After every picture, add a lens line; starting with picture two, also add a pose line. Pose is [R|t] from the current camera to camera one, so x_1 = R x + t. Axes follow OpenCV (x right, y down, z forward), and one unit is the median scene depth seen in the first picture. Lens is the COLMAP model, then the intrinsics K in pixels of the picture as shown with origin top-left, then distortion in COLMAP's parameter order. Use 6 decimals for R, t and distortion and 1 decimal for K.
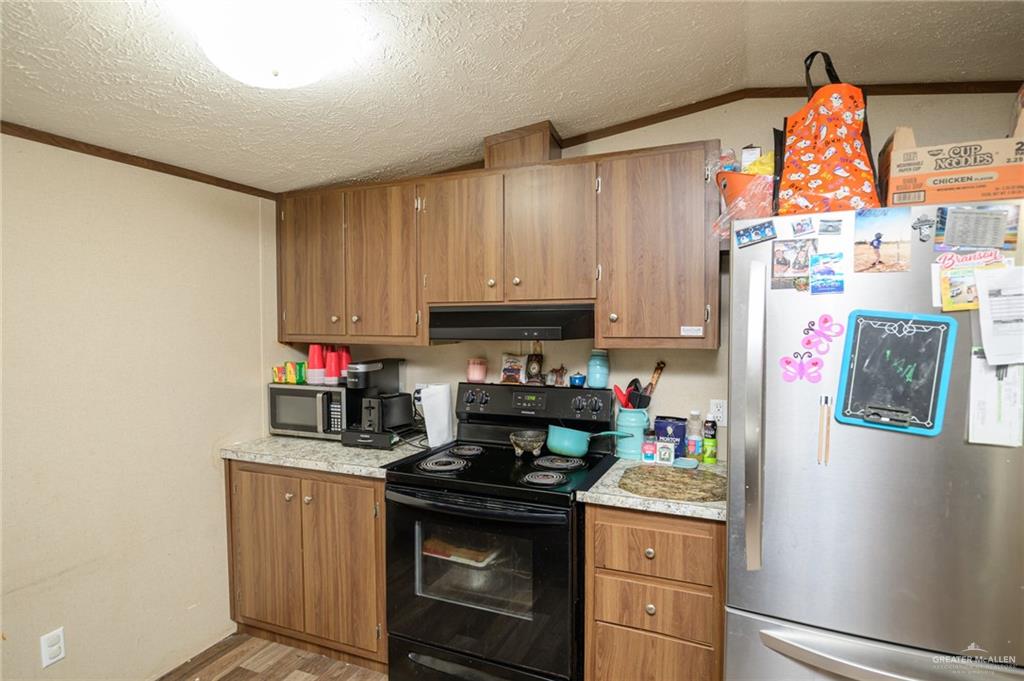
lens RADIAL K [[550.3, 0, 512.0], [0, 550.3, 340.5], [0, 0, 1]] dist [-0.000551, -0.000216]
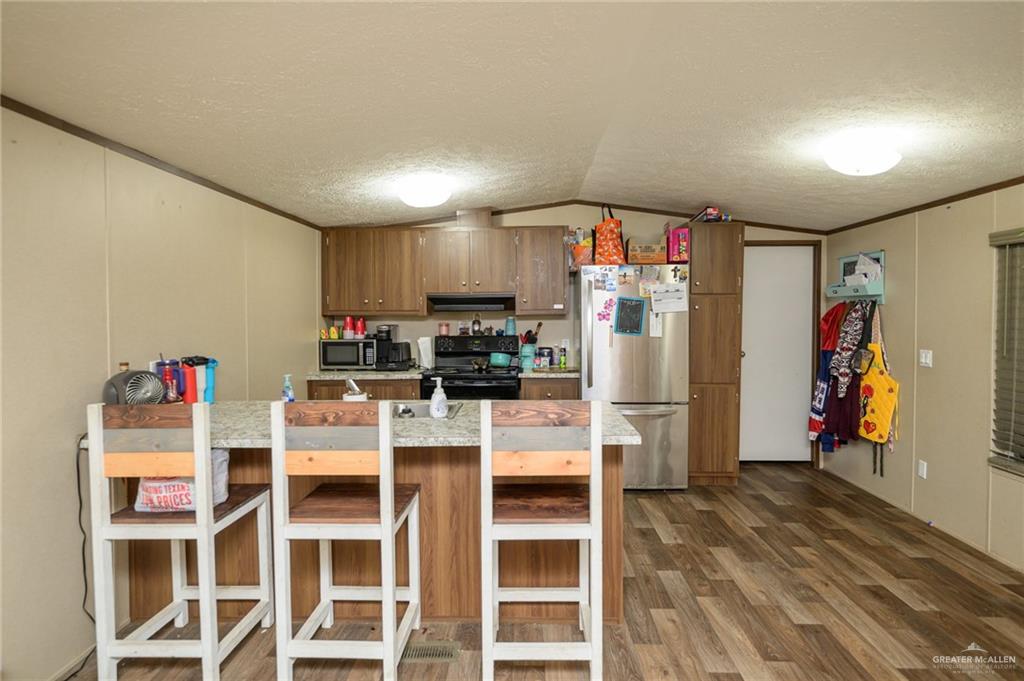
lens RADIAL K [[587.7, 0, 511.3], [0, 587.7, 323.4], [0, 0, 1]] dist [-0.000089, -0.000143]
pose [[0.929463, -0.004934, 0.368882, -0.701390], [0.013182, 0.999716, -0.019844, 0.091236], [-0.368679, 0.023307, 0.929264, -1.115002]]
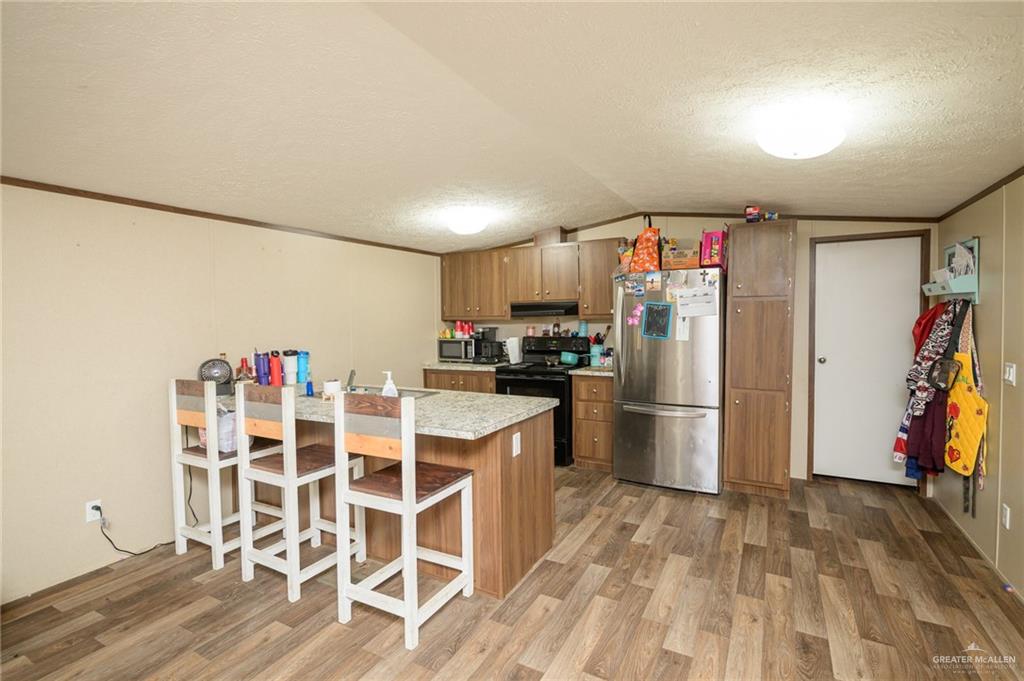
lens RADIAL K [[484.4, 0, 510.4], [0, 484.4, 326.9], [0, 0, 1]] dist [-0.001267, -0.000328]
pose [[0.994739, -0.006010, -0.102267, 0.065771], [0.004387, 0.999861, -0.016089, 0.081209], [0.102350, 0.015556, 0.994627, -1.169855]]
